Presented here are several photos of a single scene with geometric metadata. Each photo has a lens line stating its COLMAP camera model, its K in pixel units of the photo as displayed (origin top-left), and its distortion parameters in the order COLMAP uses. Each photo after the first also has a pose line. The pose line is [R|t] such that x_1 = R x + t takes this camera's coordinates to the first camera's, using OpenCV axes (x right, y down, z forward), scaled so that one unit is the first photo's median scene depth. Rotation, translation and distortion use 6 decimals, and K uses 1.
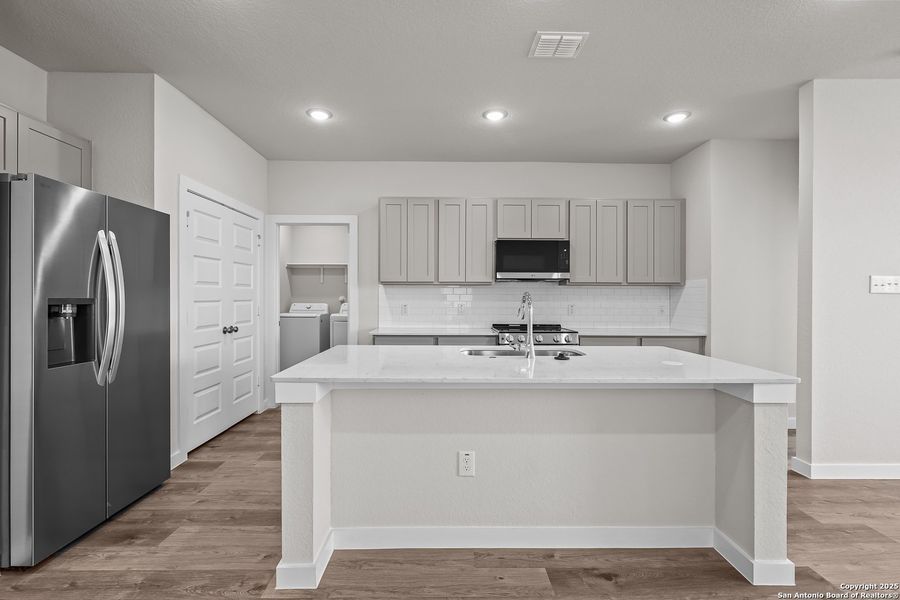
lens RADIAL K [[417.5, 0, 453.7], [0, 417.5, 298.0], [0, 0, 1]] dist [-0.003088, 0.000751]
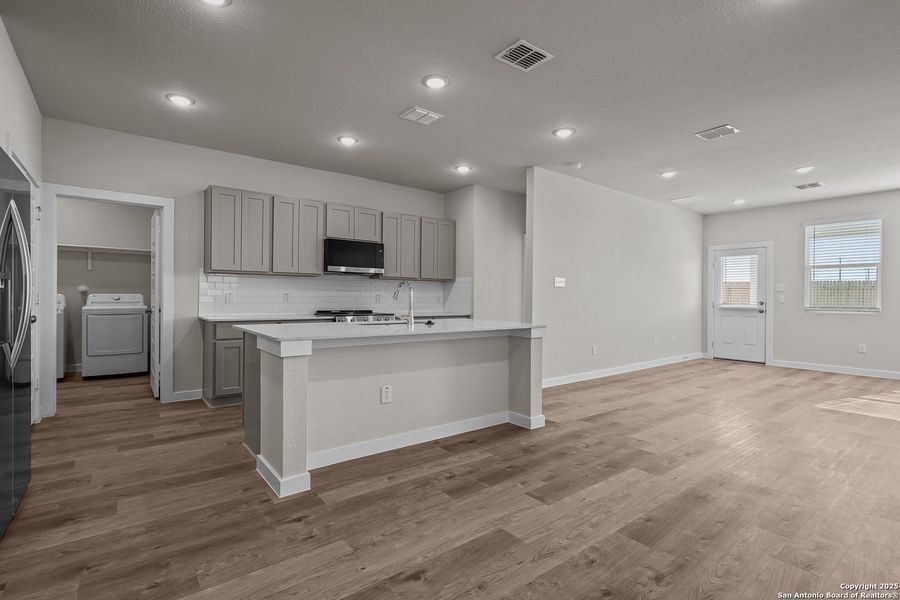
lens RADIAL K [[417.5, 0, 448.2], [0, 417.5, 296.9], [0, 0, 1]] dist [-0.003088, 0.000751]
pose [[0.810056, 0.004520, 0.586335, -0.388572], [-0.005717, 0.999984, 0.000189, 0.029650], [-0.586324, -0.003505, 0.810069, -0.190507]]
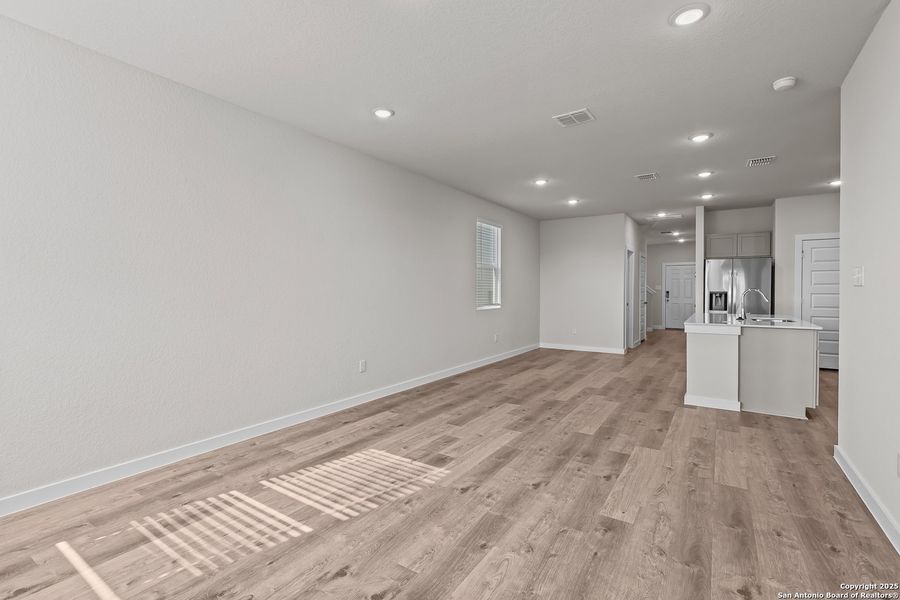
lens RADIAL K [[417.5, 0, 449.1], [0, 417.5, 296.3], [0, 0, 1]] dist [-0.003088, 0.000751]
pose [[-0.563392, 0.007730, -0.826153, 1.869606], [-0.006642, 0.999882, 0.013885, 0.002695], [0.826163, 0.013310, -0.563274, 0.622021]]
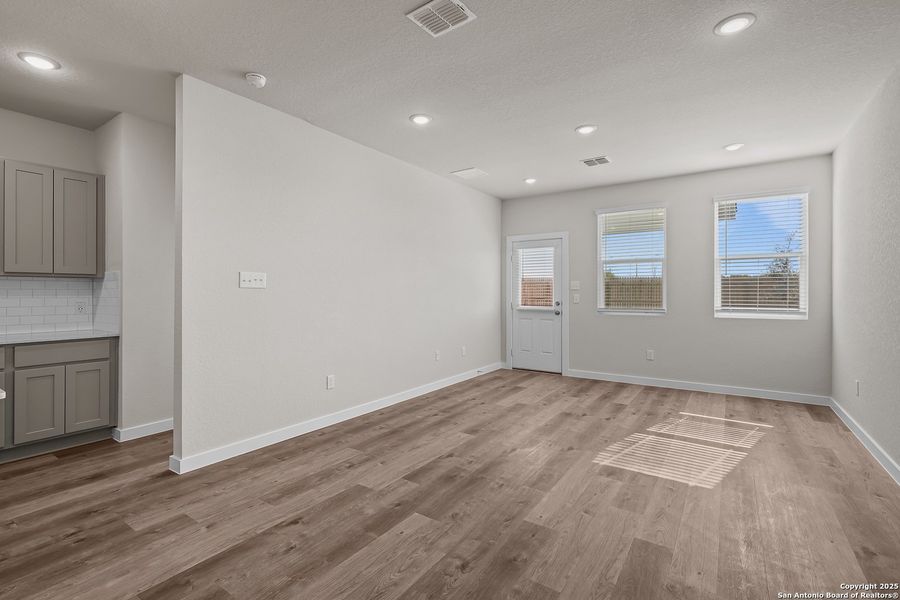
lens RADIAL K [[417.5, 0, 452.3], [0, 417.5, 291.7], [0, 0, 1]] dist [-0.003088, 0.000751]
pose [[0.573772, -0.002538, 0.819011, 0.336724], [0.003995, 0.999992, 0.000300, 0.000852], [-0.819006, 0.003100, 0.573777, -0.082889]]
